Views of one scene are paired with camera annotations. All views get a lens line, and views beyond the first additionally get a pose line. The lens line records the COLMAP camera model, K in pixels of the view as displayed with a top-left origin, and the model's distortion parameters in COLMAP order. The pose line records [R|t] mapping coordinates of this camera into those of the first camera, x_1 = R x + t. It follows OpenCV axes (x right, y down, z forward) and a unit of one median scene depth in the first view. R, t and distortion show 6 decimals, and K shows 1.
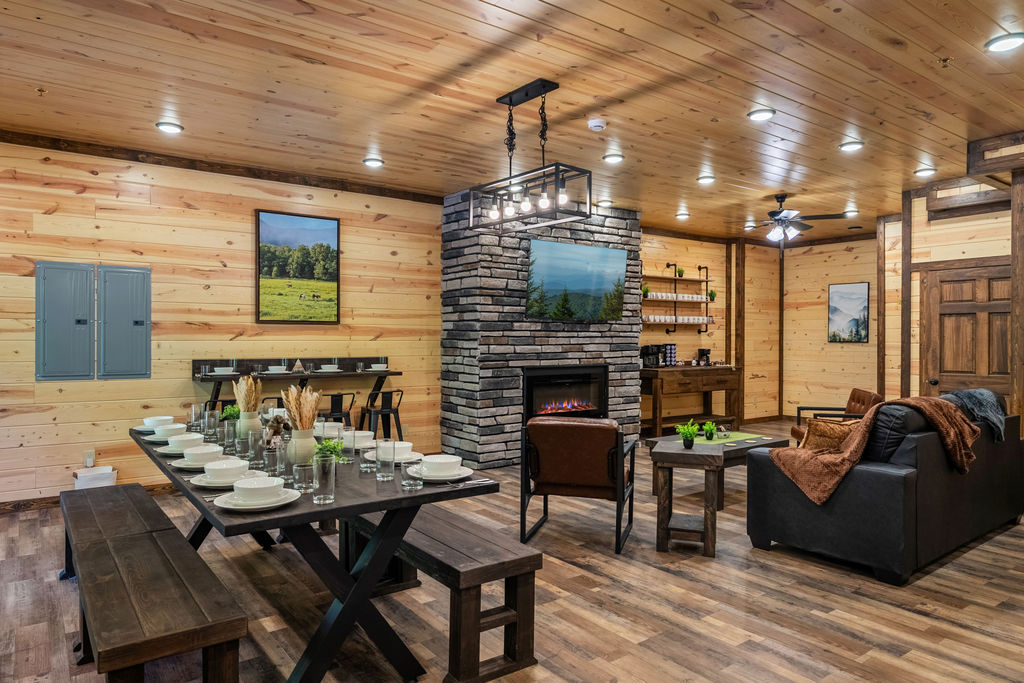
lens RADIAL K [[655.4, 0, 509.5], [0, 655.4, 342.7], [0, 0, 1]] dist [0.003223, 0.000958]
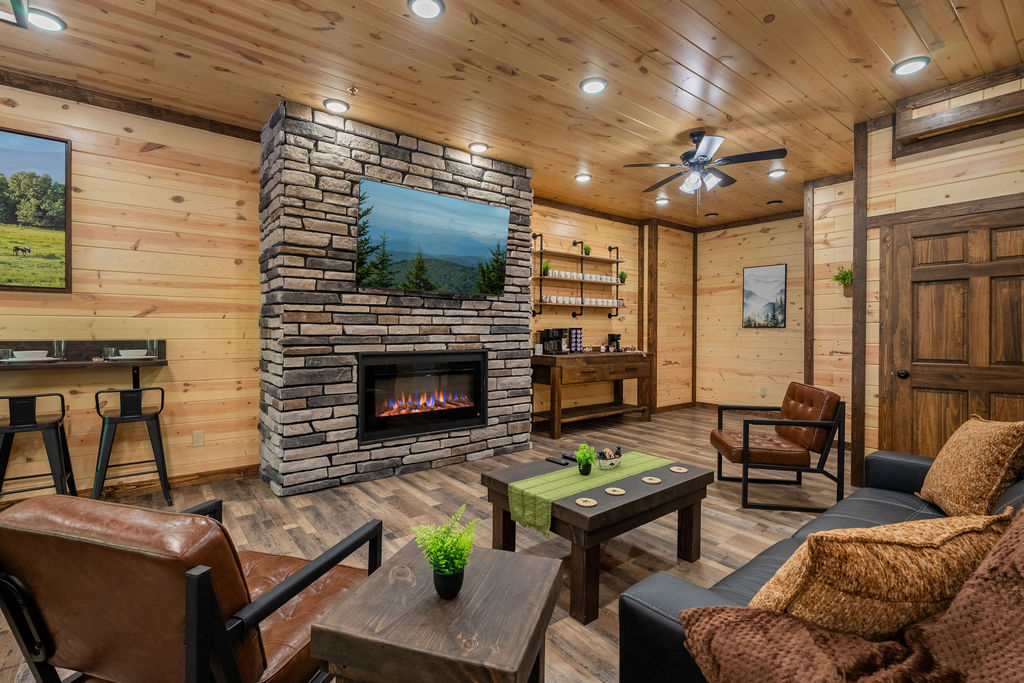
lens RADIAL K [[467.5, 0, 512.6], [0, 467.5, 336.0], [0, 0, 1]] dist [-0.001314, -0.000434]
pose [[0.999610, 0.001269, 0.027887, 0.187790], [-0.001333, 0.999997, 0.002252, 0.015779], [-0.027884, -0.002288, 0.999609, 0.472619]]
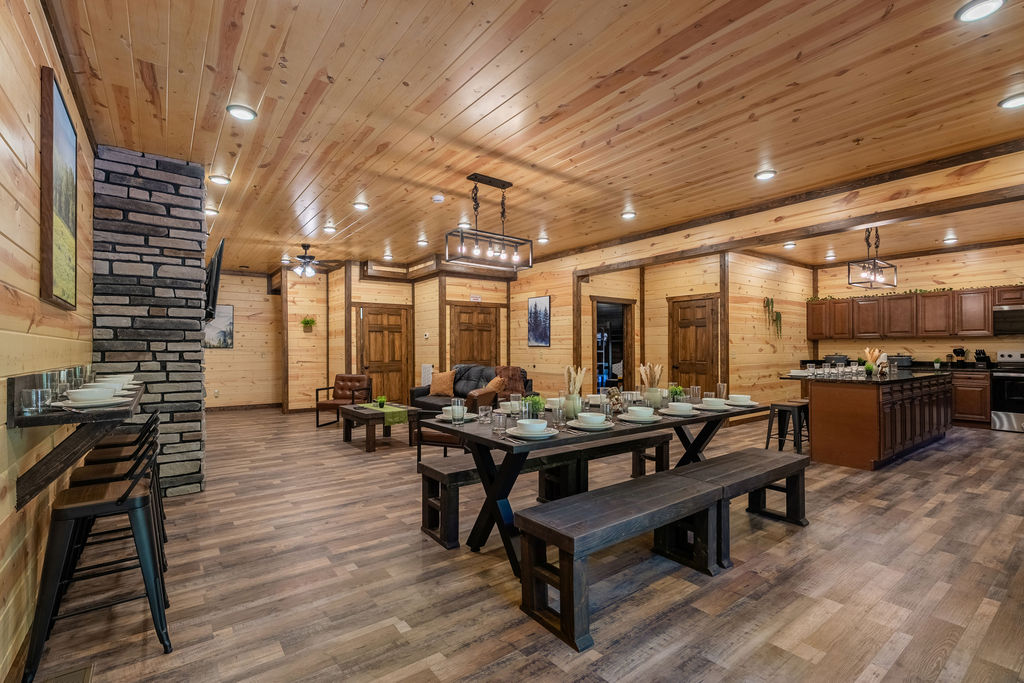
lens RADIAL K [[467.5, 0, 510.1], [0, 467.5, 343.3], [0, 0, 1]] dist [-0.001314, -0.000434]
pose [[-0.008288, 0.009656, 0.999919, -0.654584], [0.013153, 0.999868, -0.009547, 0.009548], [-0.999879, 0.013073, -0.008414, 0.585490]]
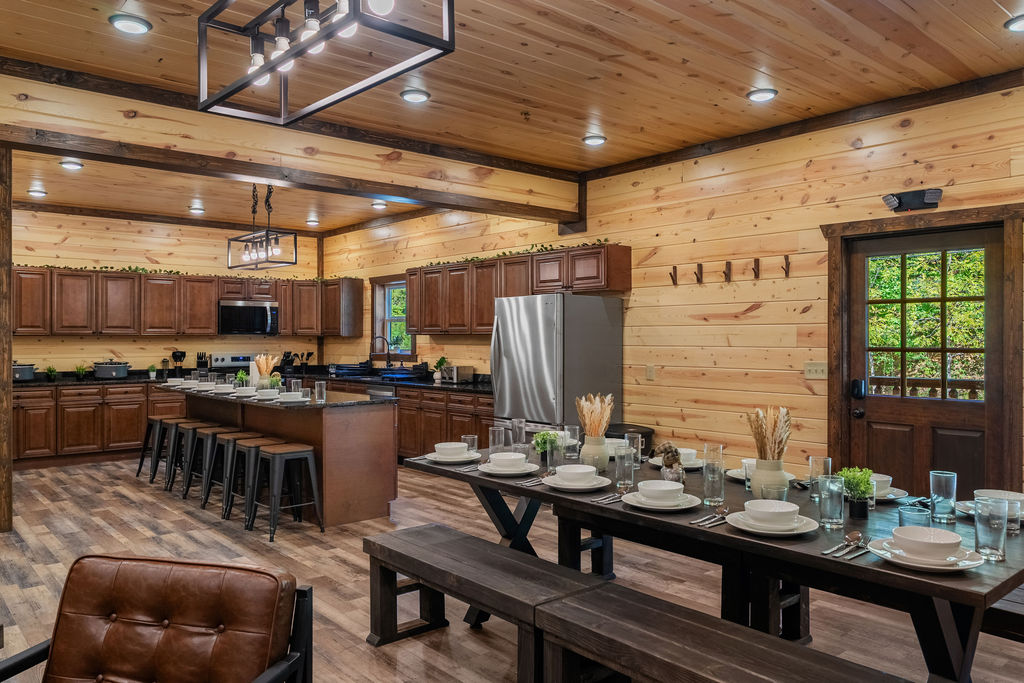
lens RADIAL K [[736.4, 0, 512.9], [0, 736.4, 337.0], [0, 0, 1]] dist [-0.001571, -0.001164]
pose [[-0.996791, -0.002155, -0.080019, -0.033778], [-0.002865, 0.999958, 0.008757, -0.014509], [0.079997, 0.008958, -0.996755, 0.900834]]
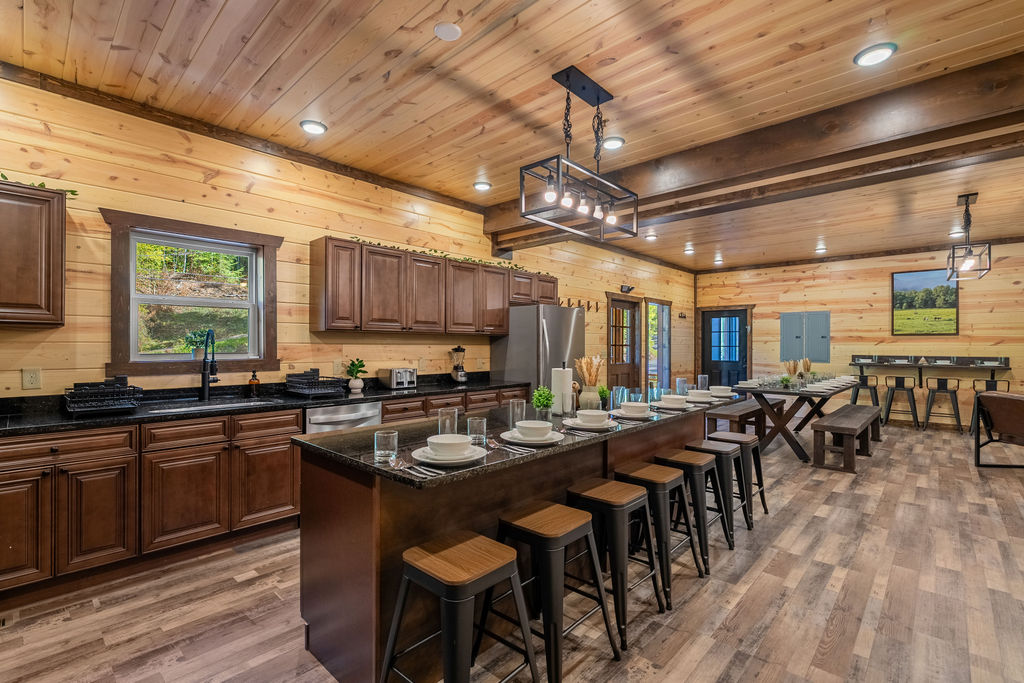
lens RADIAL K [[467.5, 0, 494.5], [0, 467.5, 343.7], [0, 0, 1]] dist [-0.001314, -0.000434]
pose [[0.161043, -0.006498, -0.986926, 0.629749], [-0.009721, 0.999919, -0.008170, 0.011691], [0.986899, 0.010910, 0.160967, -0.253649]]
